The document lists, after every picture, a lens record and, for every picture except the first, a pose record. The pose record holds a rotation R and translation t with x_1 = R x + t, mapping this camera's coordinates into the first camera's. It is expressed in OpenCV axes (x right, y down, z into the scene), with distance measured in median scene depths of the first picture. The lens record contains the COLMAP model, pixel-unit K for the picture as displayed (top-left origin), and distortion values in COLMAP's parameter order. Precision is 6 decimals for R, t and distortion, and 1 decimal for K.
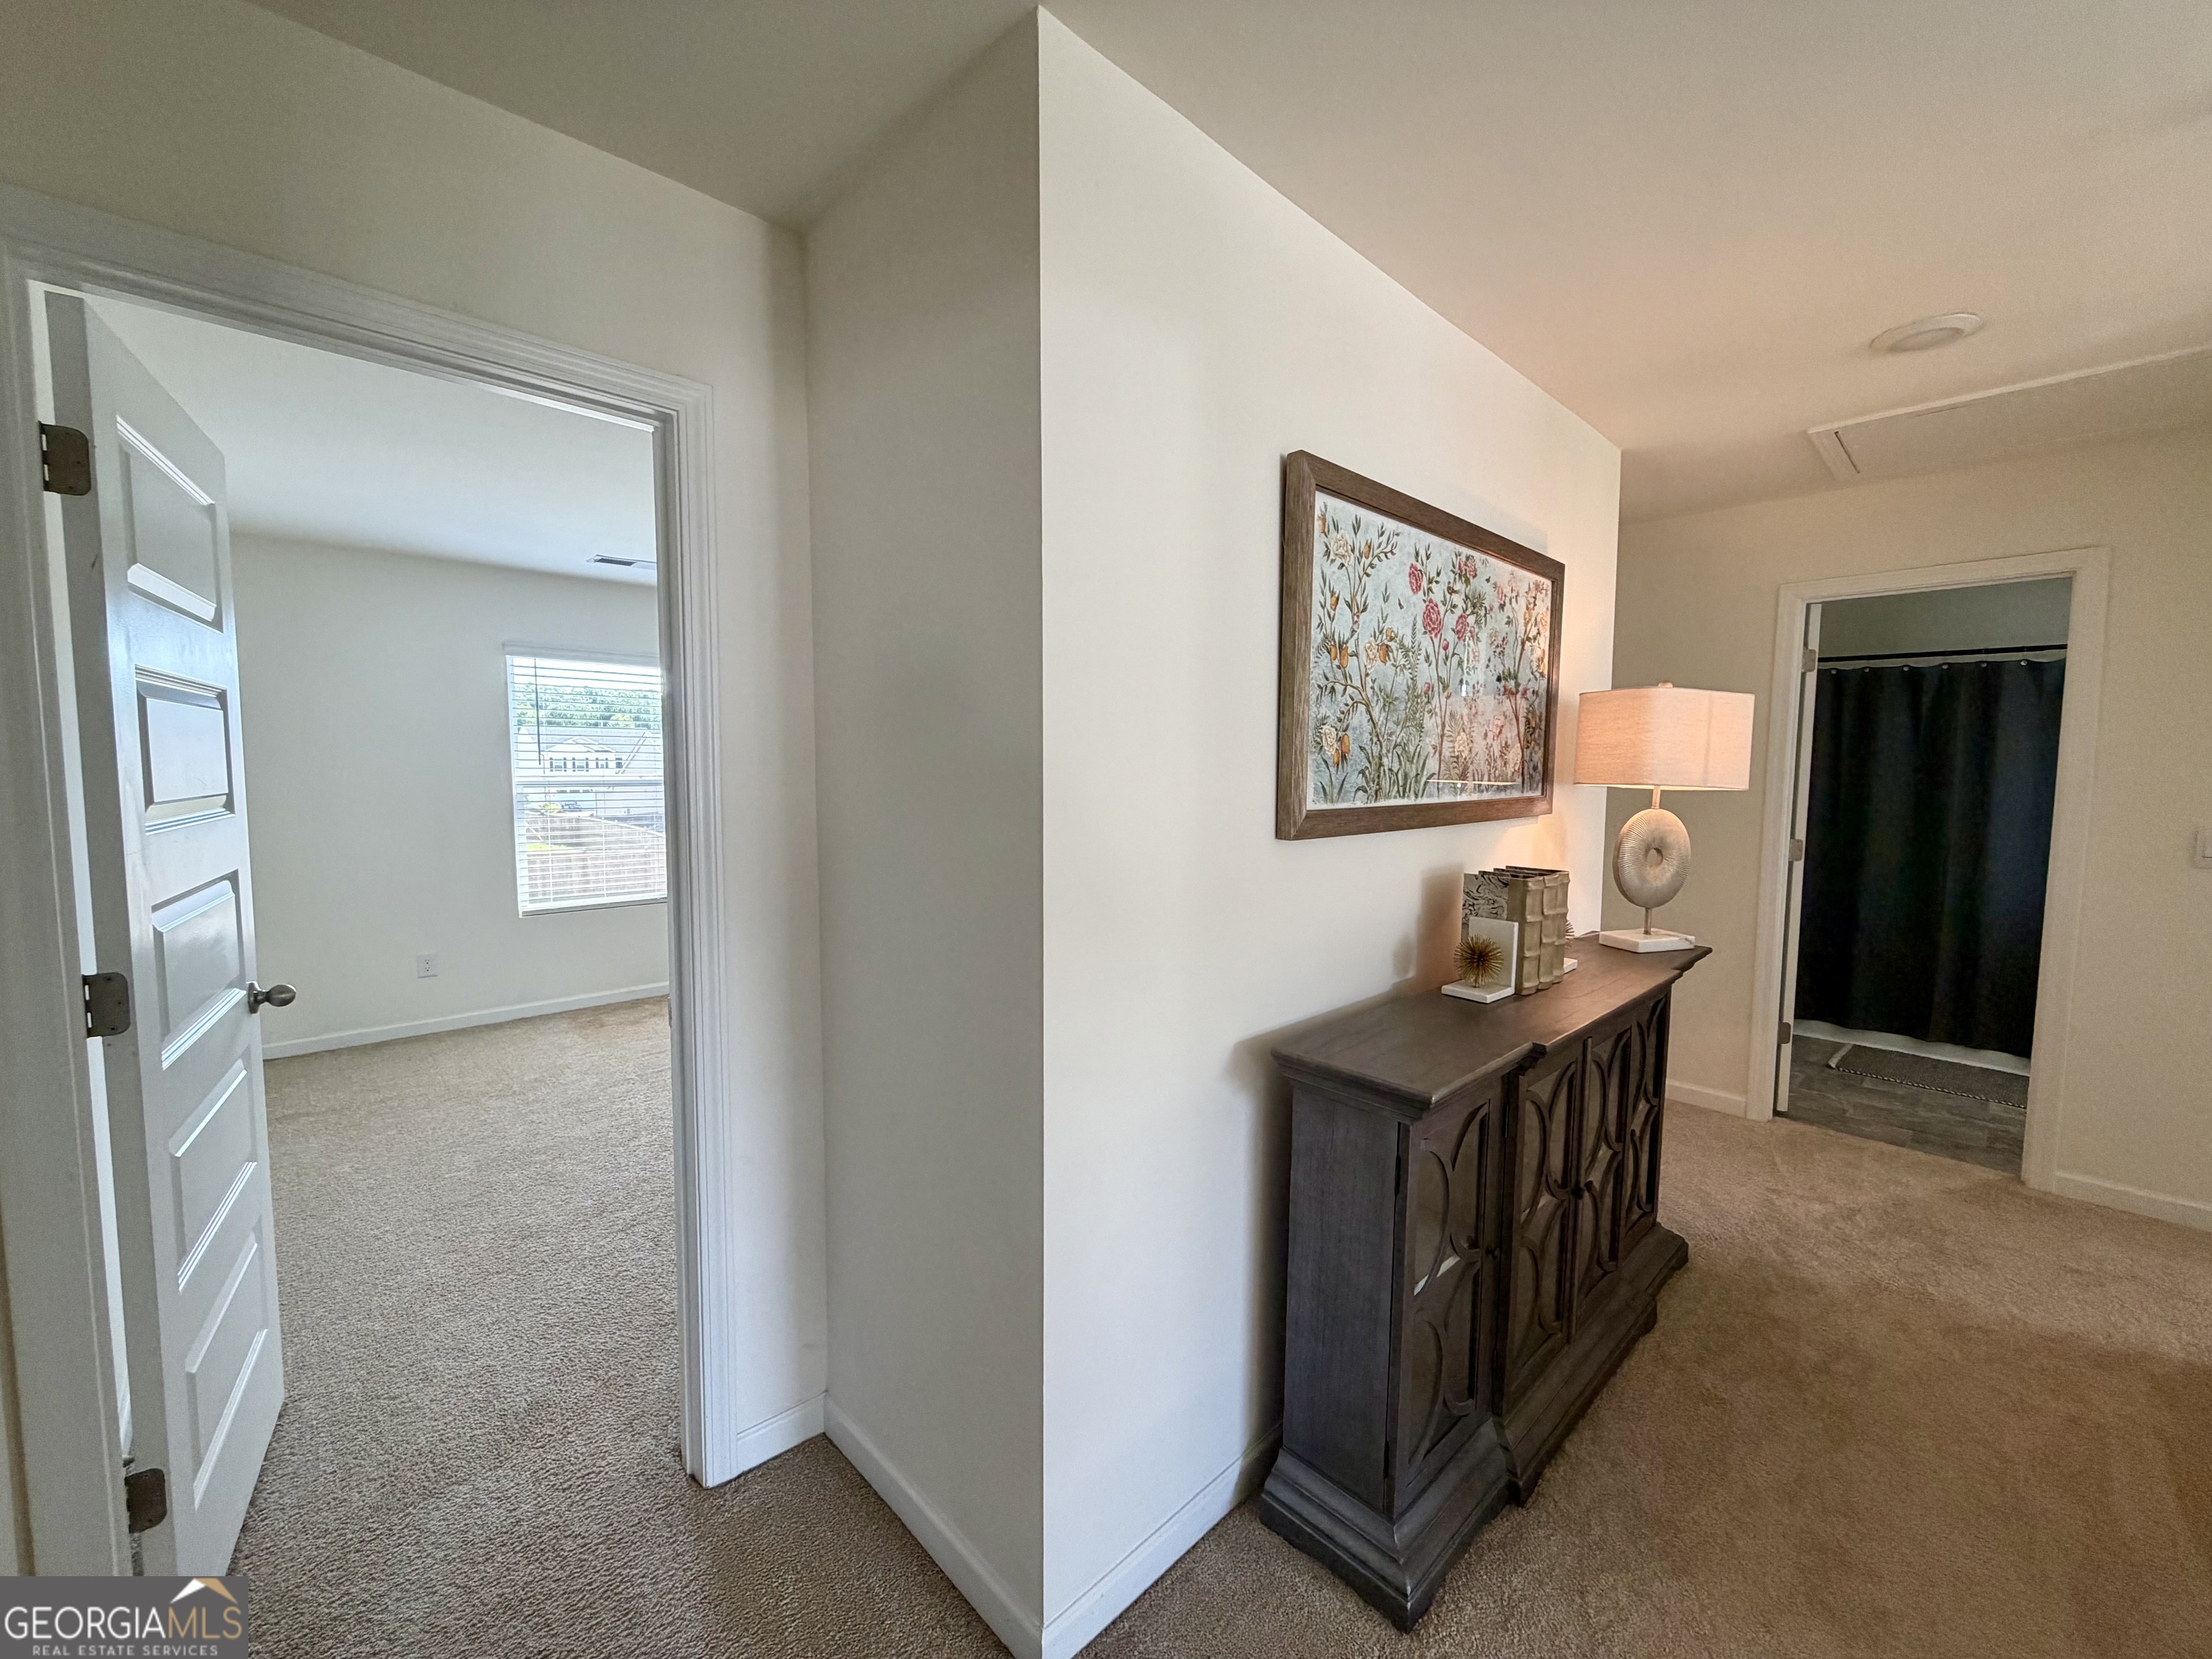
lens RADIAL K [[883.2, 0, 1104.2], [0, 883.2, 831.4], [0, 0, 1]] dist [0.001169, 0.000008]
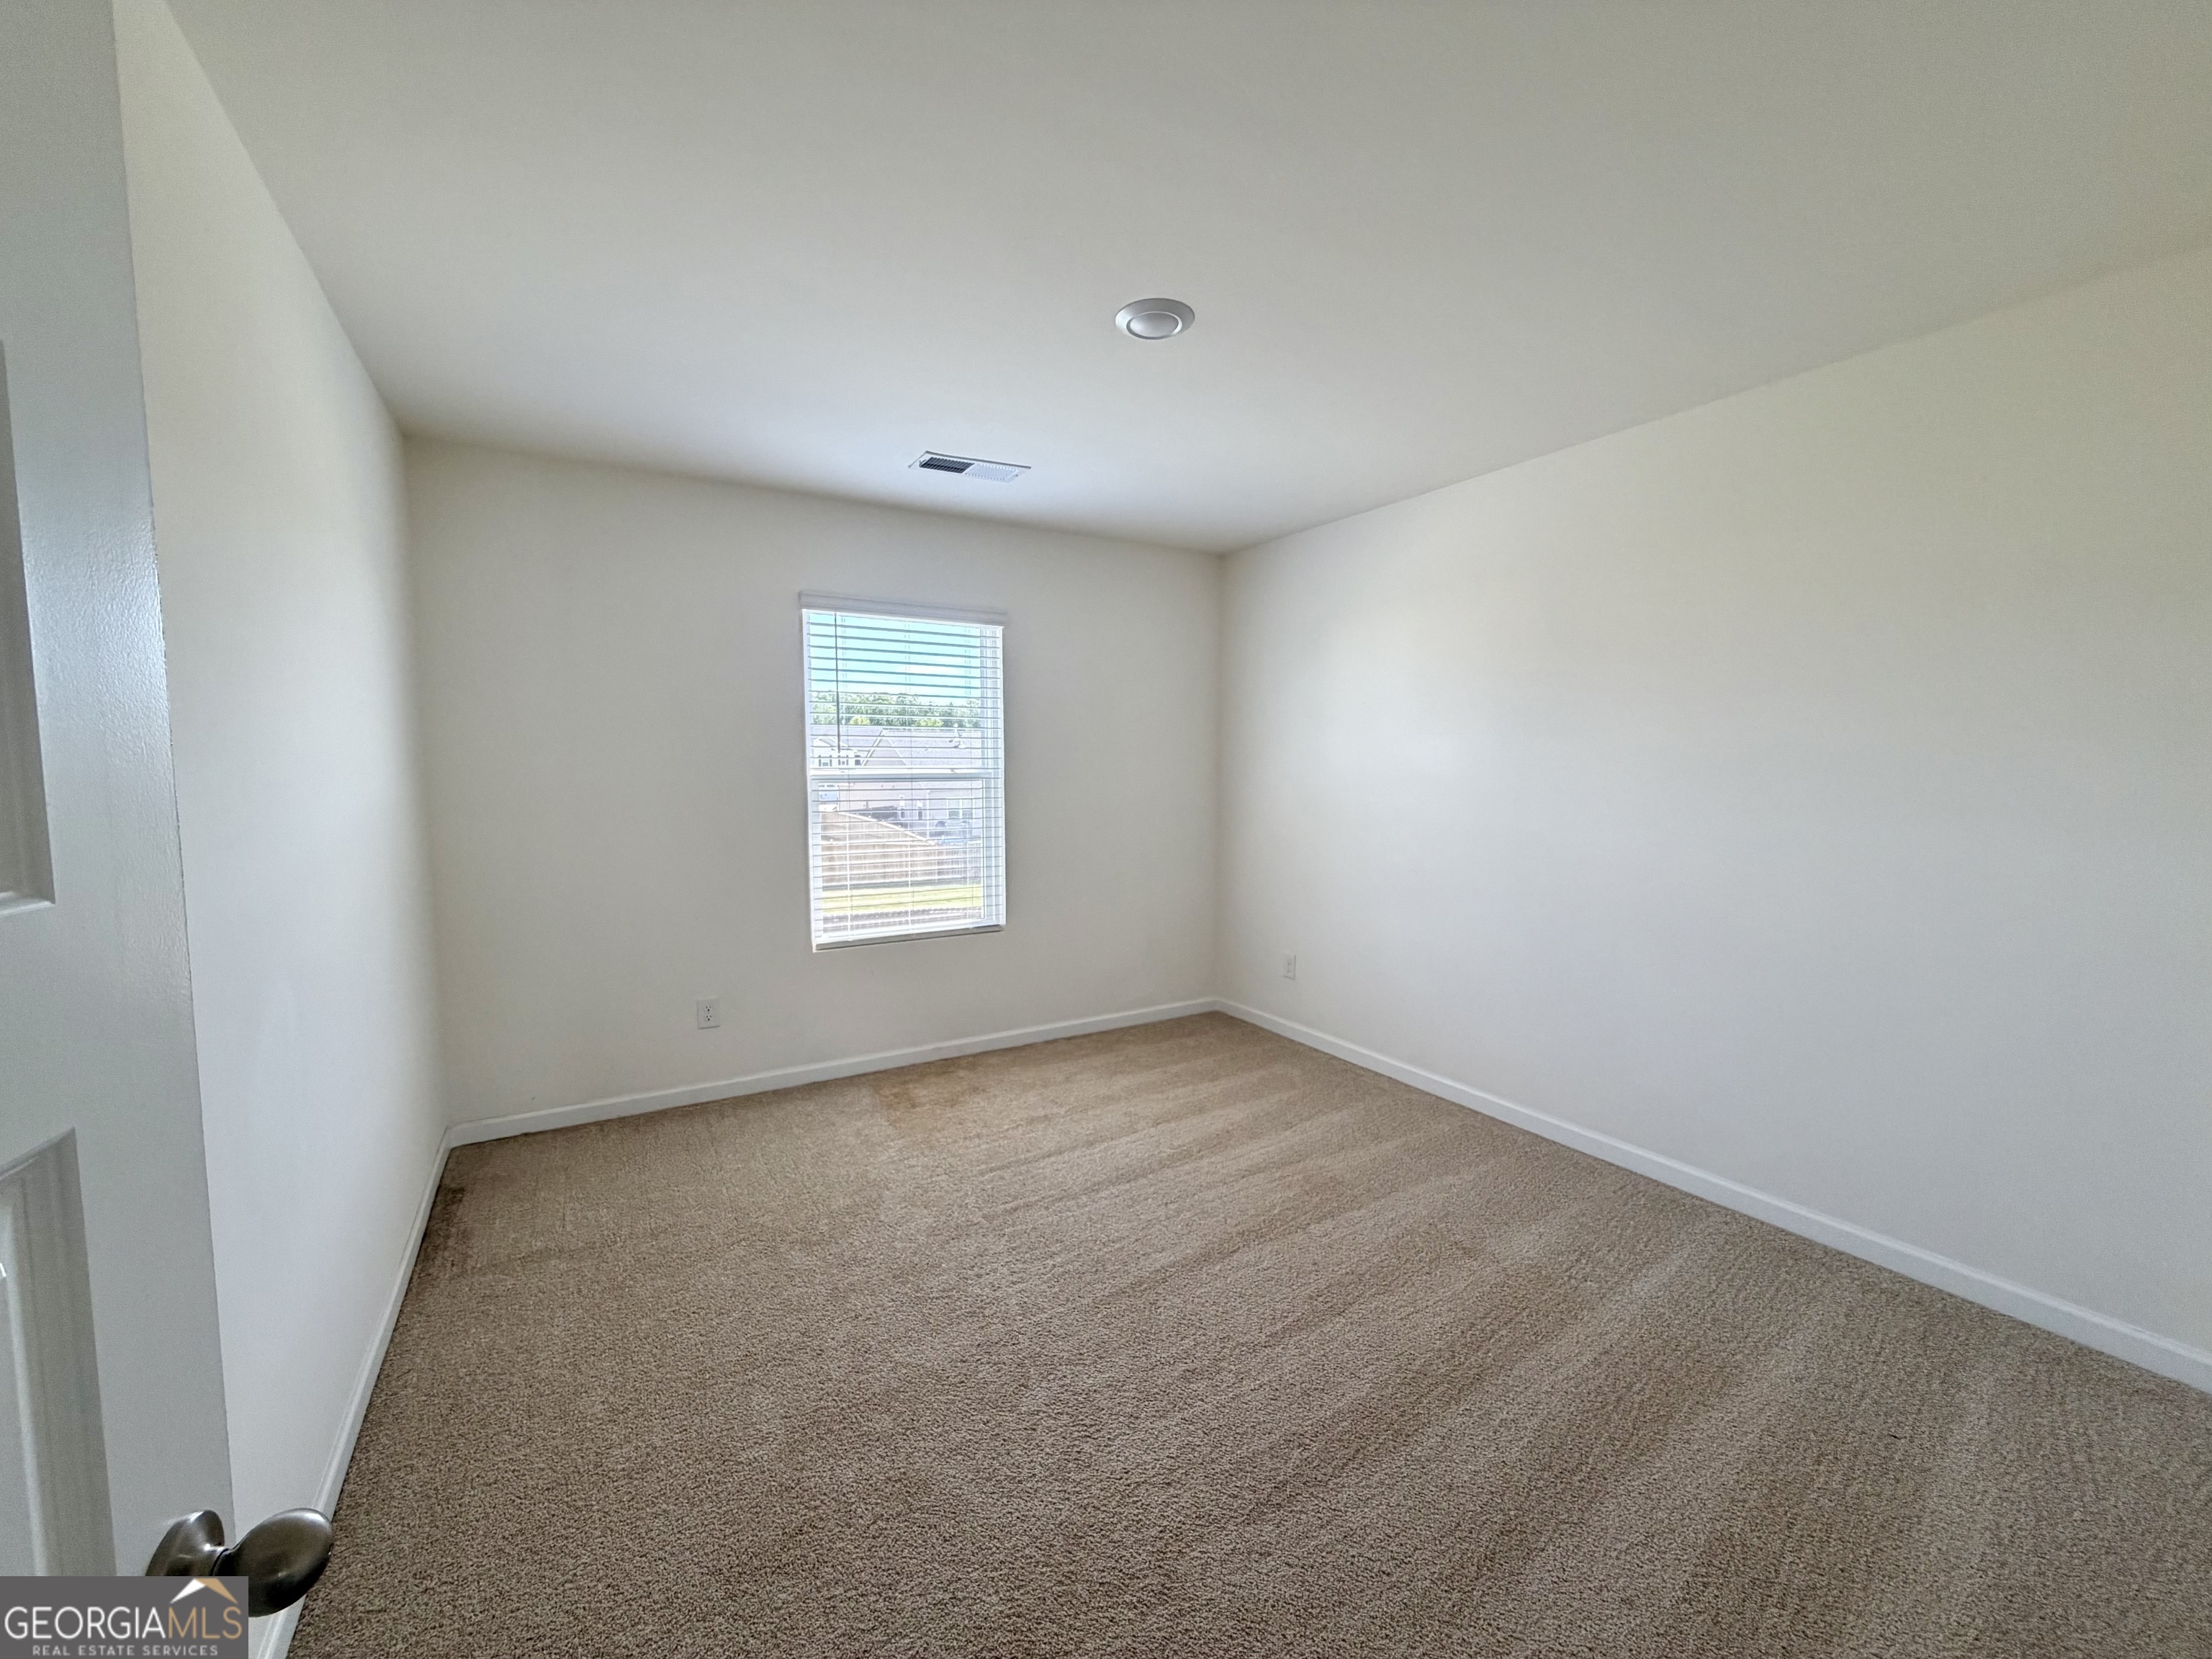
lens RADIAL K [[883.2, 0, 1104.2], [0, 883.2, 827.0], [0, 0, 1]] dist [0.001169, 0.000008]
pose [[0.974489, 0.010993, -0.224167, -0.107310], [-0.010794, 0.999940, 0.002114, -0.006952], [0.224177, 0.000359, 0.974548, 0.135403]]
